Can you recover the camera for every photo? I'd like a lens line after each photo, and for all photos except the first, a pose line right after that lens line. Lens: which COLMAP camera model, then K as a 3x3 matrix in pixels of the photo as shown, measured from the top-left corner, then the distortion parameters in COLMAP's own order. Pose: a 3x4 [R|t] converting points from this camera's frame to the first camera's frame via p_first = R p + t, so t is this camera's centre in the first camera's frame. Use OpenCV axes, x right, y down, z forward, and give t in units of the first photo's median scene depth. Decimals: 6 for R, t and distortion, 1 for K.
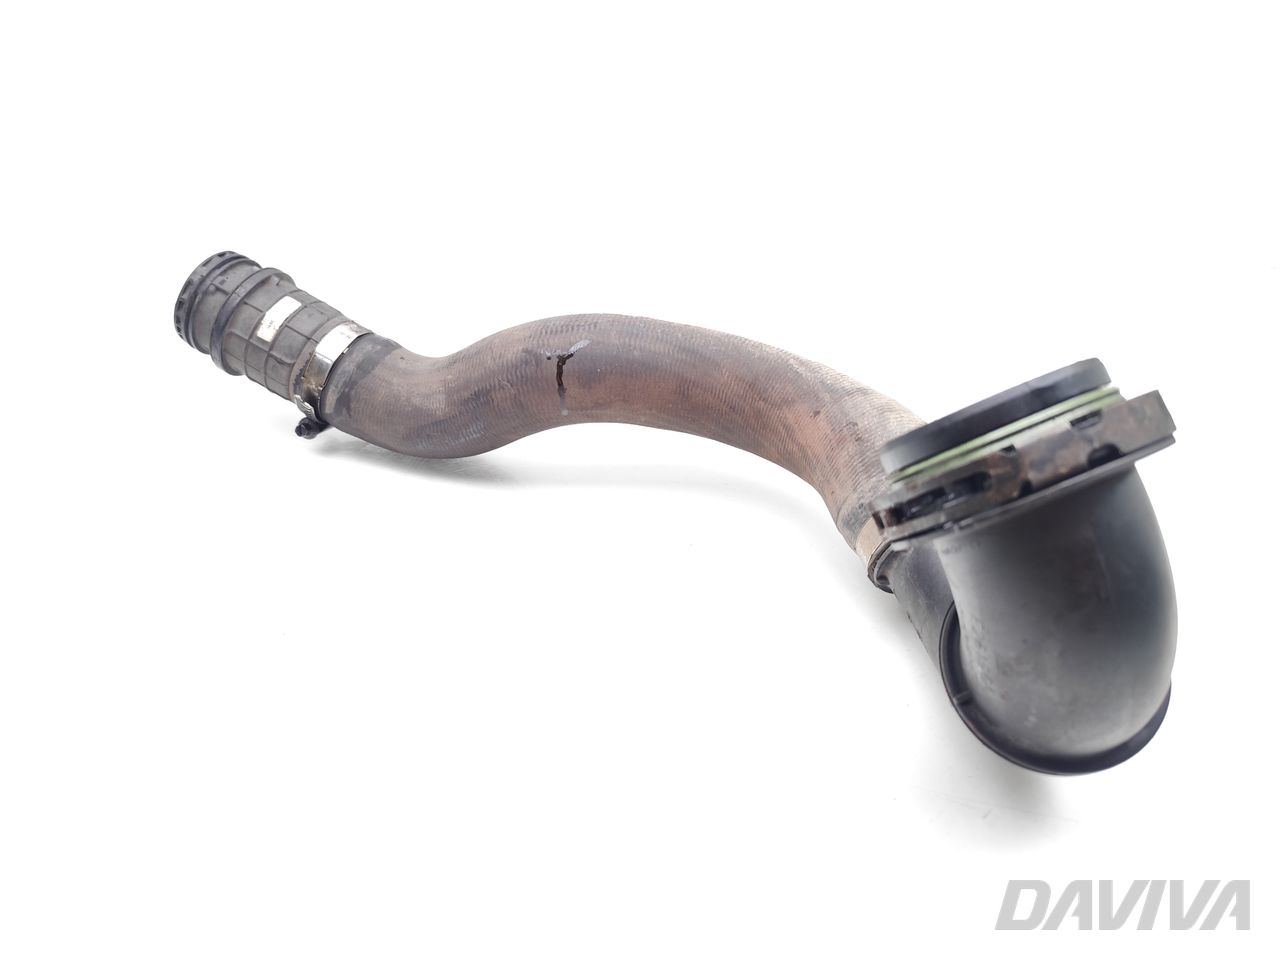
lens RADIAL K [[857.1, 0, 640.8], [0, 857.1, 478.5], [0, 0, 1]] dist [-0.000368, -0.000007]
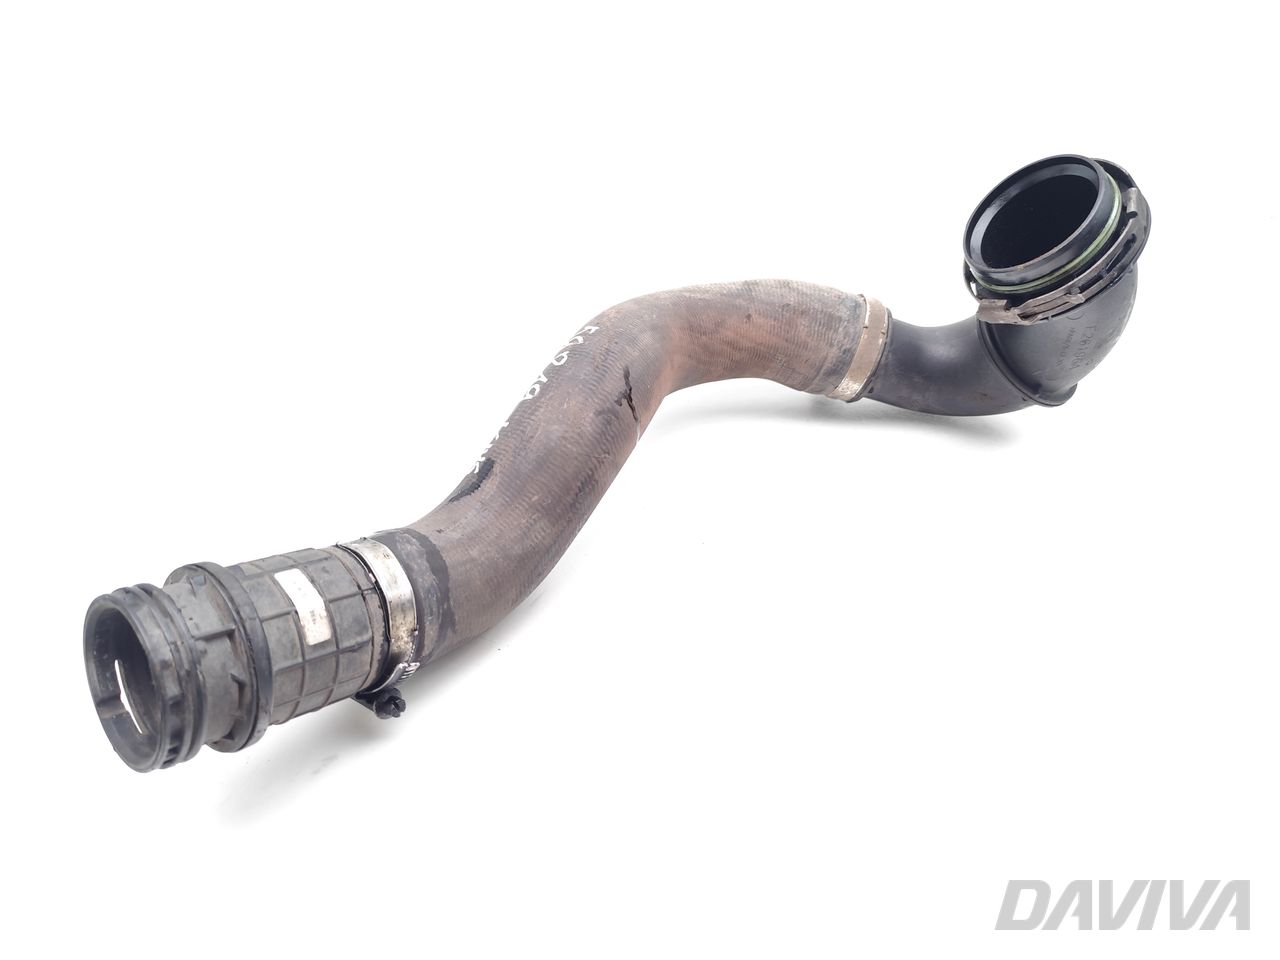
lens RADIAL K [[857.1, 0, 640.5], [0, 857.1, 481.6], [0, 0, 1]] dist [-0.000368, -0.000007]
pose [[0.401708, -0.601634, 0.690411, -0.762248], [0.506774, 0.773999, 0.379613, -0.402992], [-0.762765, 0.197389, 0.615814, 0.419210]]
